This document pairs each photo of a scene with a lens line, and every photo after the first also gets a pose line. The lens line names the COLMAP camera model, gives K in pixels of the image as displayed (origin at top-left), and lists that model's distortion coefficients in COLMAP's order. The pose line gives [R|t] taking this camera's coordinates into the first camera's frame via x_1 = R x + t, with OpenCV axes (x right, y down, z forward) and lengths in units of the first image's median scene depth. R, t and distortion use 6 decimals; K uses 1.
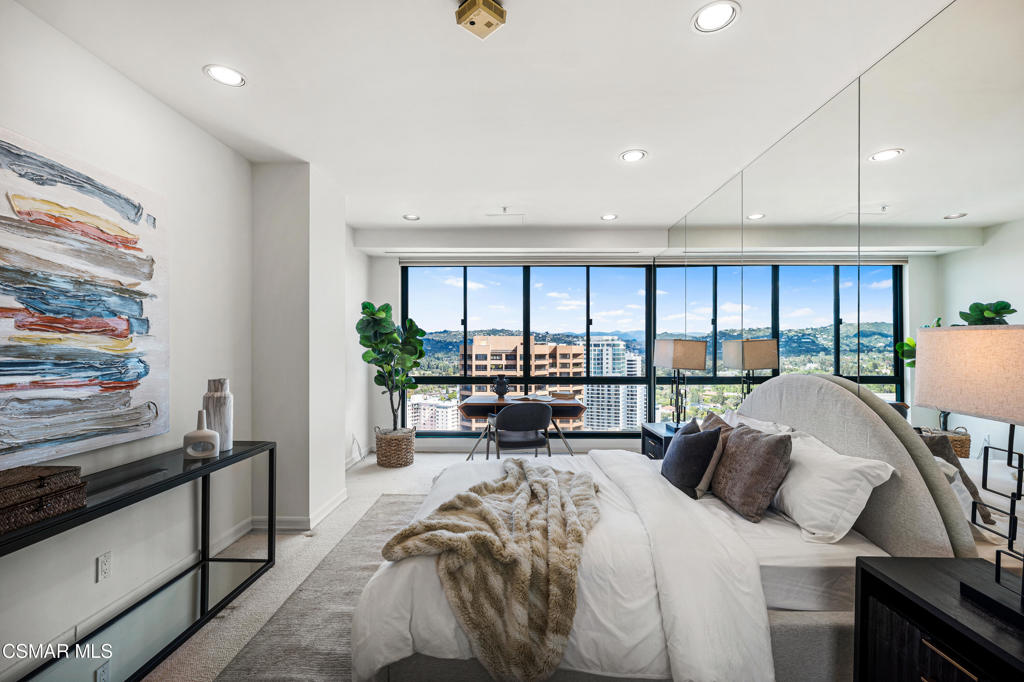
lens RADIAL K [[436.9, 0, 525.6], [0, 436.9, 348.9], [0, 0, 1]] dist [-0.004388, 0.000214]
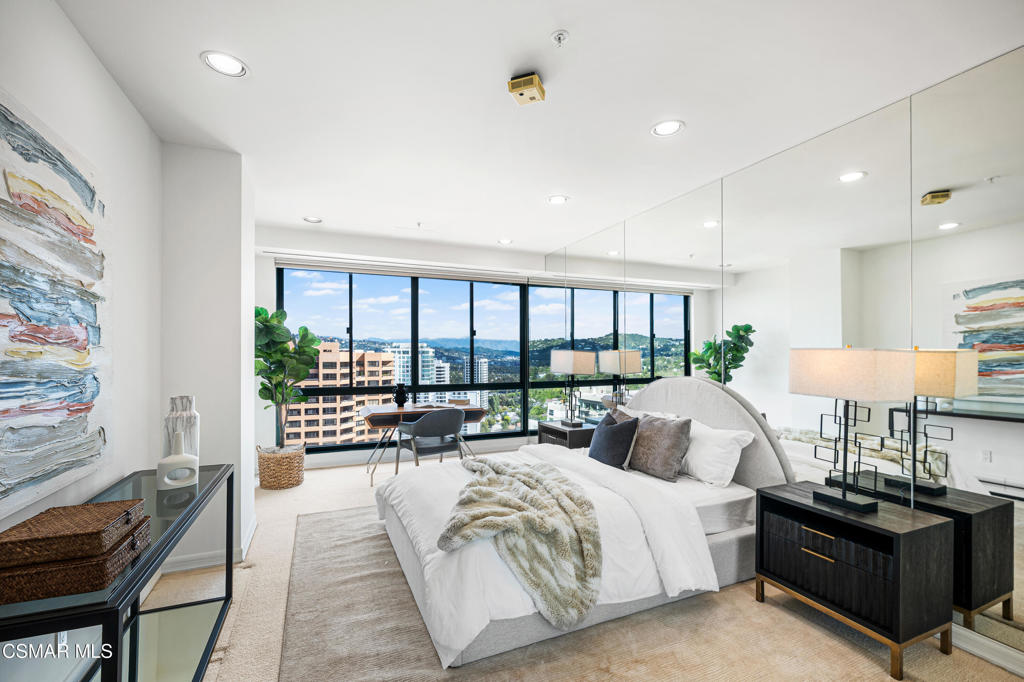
lens RADIAL K [[436.9, 0, 517.8], [0, 436.9, 351.4], [0, 0, 1]] dist [-0.004388, 0.000214]
pose [[0.912907, 0.001963, 0.408164, -0.455463], [0.002348, 0.999947, -0.010060, -0.010915], [-0.408162, 0.010142, 0.912853, -0.075289]]
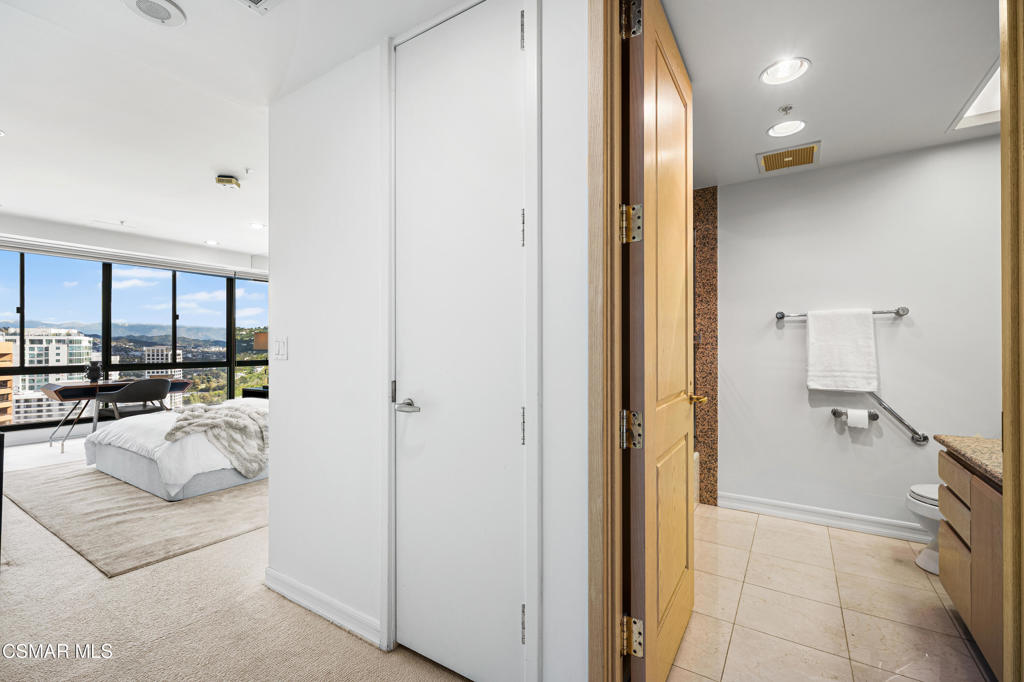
lens RADIAL K [[436.9, 0, 522.1], [0, 436.9, 344.0], [0, 0, 1]] dist [-0.004388, 0.000214]
pose [[0.528394, 0.003979, 0.848990, -0.861057], [0.001668, 0.999982, -0.005724, 0.048497], [-0.848997, 0.004440, 0.528378, -1.031658]]
